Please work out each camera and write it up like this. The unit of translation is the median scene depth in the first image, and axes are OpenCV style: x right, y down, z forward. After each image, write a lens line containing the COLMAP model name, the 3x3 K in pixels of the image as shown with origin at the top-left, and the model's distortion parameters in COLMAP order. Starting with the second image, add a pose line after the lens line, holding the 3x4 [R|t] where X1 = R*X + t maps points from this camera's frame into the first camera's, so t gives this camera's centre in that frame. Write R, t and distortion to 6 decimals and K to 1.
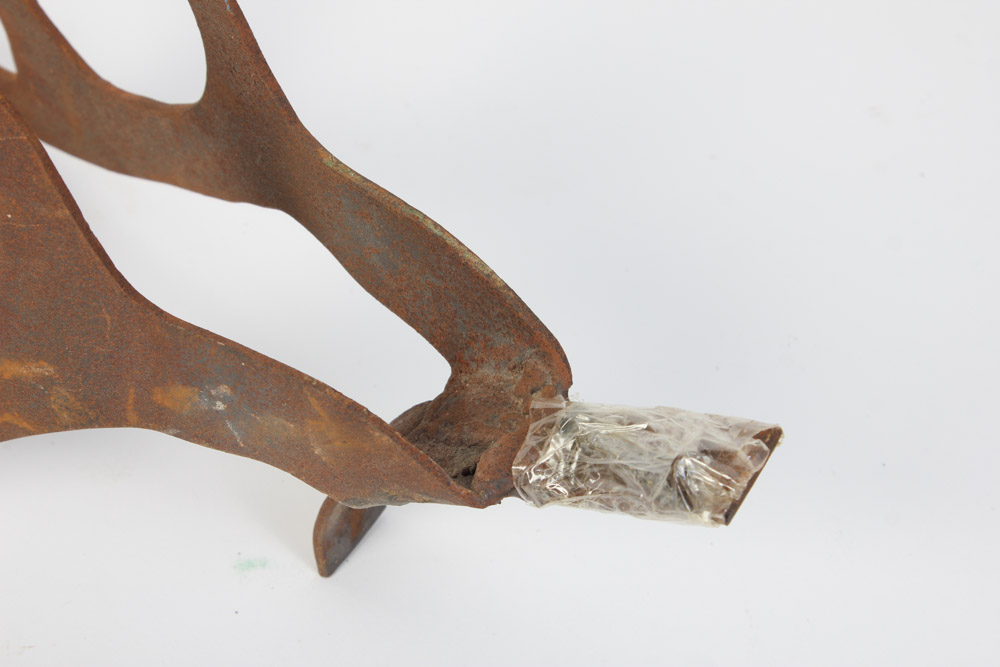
lens RADIAL K [[2424.0, 0, 500.0], [0, 2424.0, 333.5], [0, 0, 1]] dist [0.053255, 0.547926]
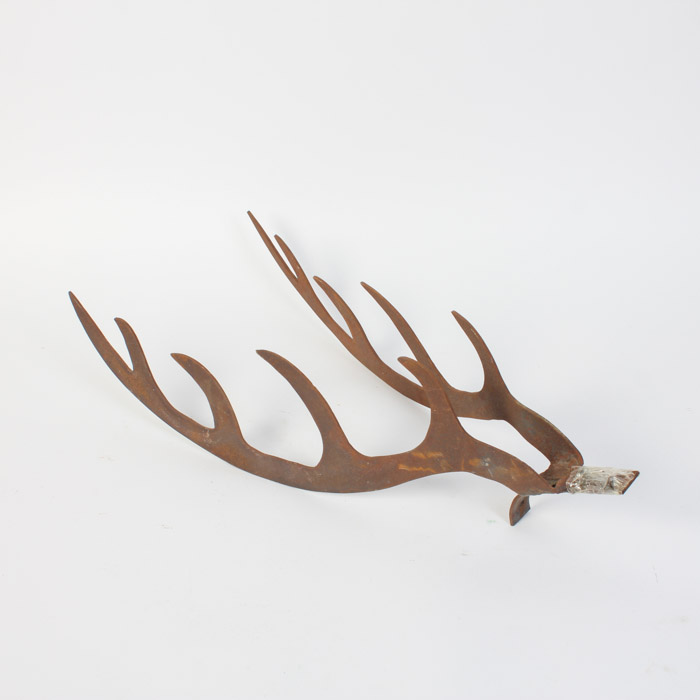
lens RADIAL K [[1239.2, 0, 350.0], [0, 1239.2, 350.0], [0, 0, 1]] dist [-0.022494, 0.041201]
pose [[0.981518, 0.019244, -0.190399, 0.036507], [-0.057493, 0.978622, -0.197470, 0.243188], [0.182528, 0.204767, 0.961641, -0.894786]]
